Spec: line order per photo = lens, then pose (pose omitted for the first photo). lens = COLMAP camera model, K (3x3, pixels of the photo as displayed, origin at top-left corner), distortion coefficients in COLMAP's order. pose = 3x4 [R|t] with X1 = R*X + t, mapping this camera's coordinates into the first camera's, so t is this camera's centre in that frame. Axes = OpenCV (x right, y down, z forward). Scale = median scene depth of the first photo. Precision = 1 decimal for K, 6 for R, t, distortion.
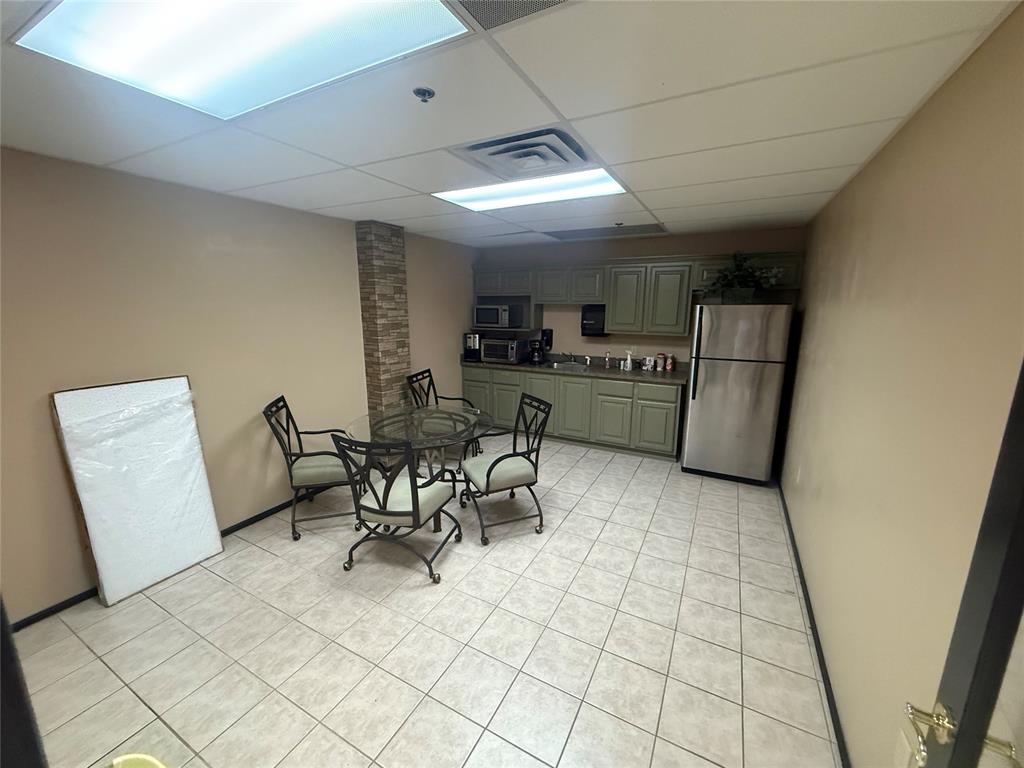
lens RADIAL K [[408.3, 0, 508.9], [0, 408.3, 382.3], [0, 0, 1]] dist [-0.002495, 0.000056]
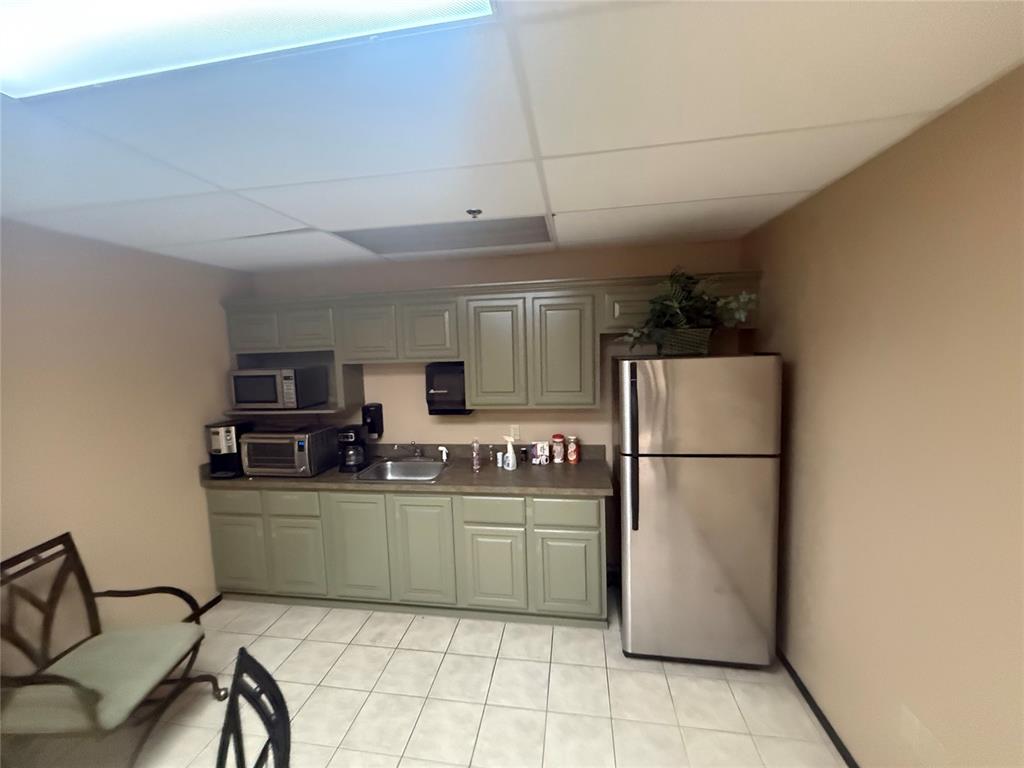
lens RADIAL K [[408.3, 0, 507.2], [0, 408.3, 382.8], [0, 0, 1]] dist [-0.002495, 0.000056]
pose [[0.945891, -0.062835, 0.318342, 0.105242], [0.096775, 0.991052, -0.091932, -0.098969], [-0.309717, 0.117765, 0.943508, 0.422734]]
